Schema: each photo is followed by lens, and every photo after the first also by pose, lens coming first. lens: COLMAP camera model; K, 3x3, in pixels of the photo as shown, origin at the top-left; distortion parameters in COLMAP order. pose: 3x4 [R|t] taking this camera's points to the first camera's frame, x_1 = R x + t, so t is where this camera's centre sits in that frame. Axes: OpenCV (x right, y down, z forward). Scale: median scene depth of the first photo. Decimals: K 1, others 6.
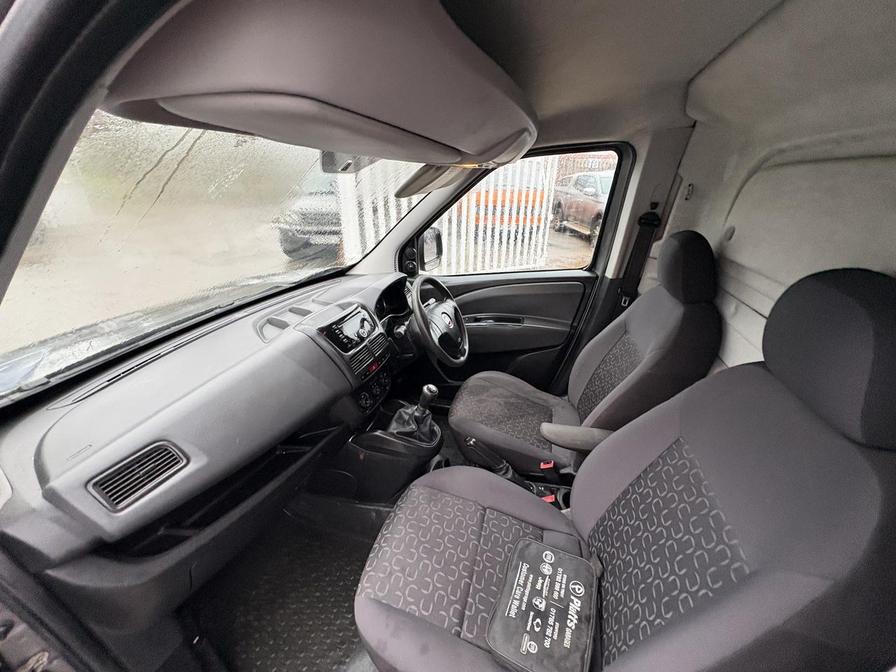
lens RADIAL K [[355.8, 0, 446.4], [0, 355.8, 336.7], [0, 0, 1]] dist [-0.000953, 0.000219]
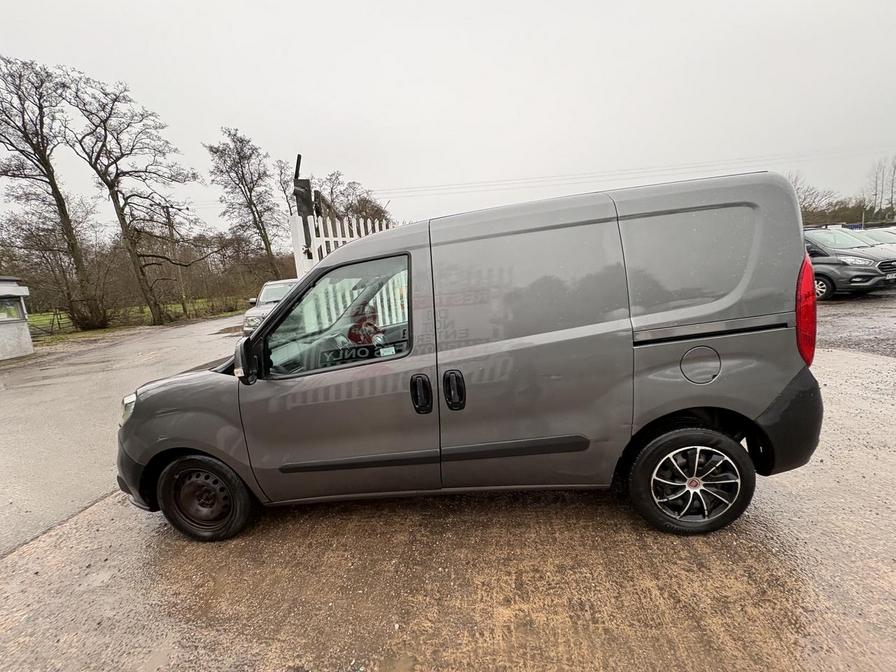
lens RADIAL K [[355.8, 0, 446.4], [0, 355.8, 336.7], [0, 0, 1]] dist [-0.000953, 0.000219]
pose [[0.979695, -0.120627, 0.160148, 0.055027], [0.157082, 0.958173, -0.239226, 0.557722], [-0.124592, 0.259525, 0.957666, -1.233400]]
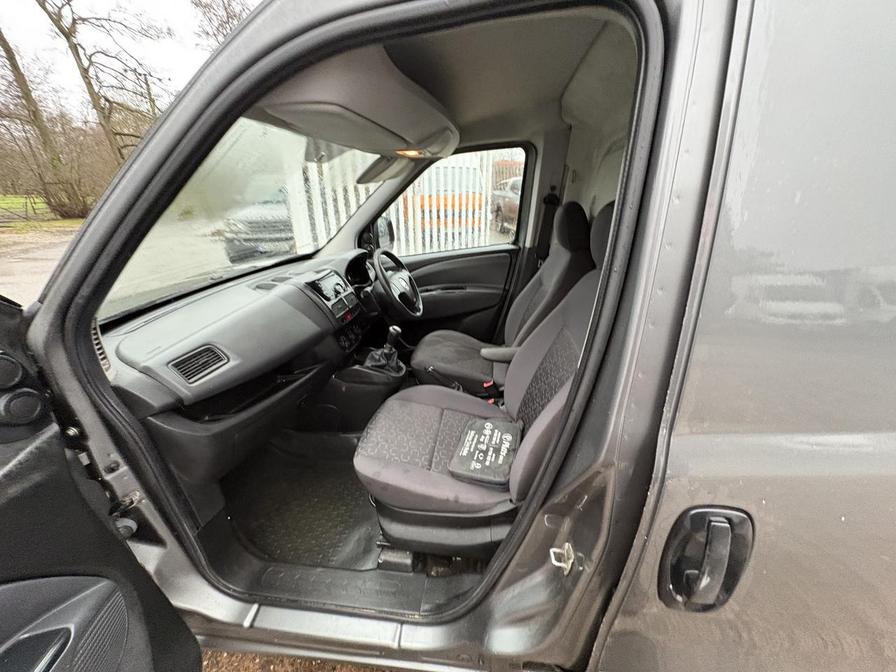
lens RADIAL K [[355.8, 0, 446.4], [0, 355.8, 336.7], [0, 0, 1]] dist [-0.000953, 0.000219]
pose [[0.989388, -0.073793, 0.125164, -0.022330], [0.076504, 0.996925, -0.016984, 0.193468], [-0.123526, 0.026379, 0.991991, -0.282310]]
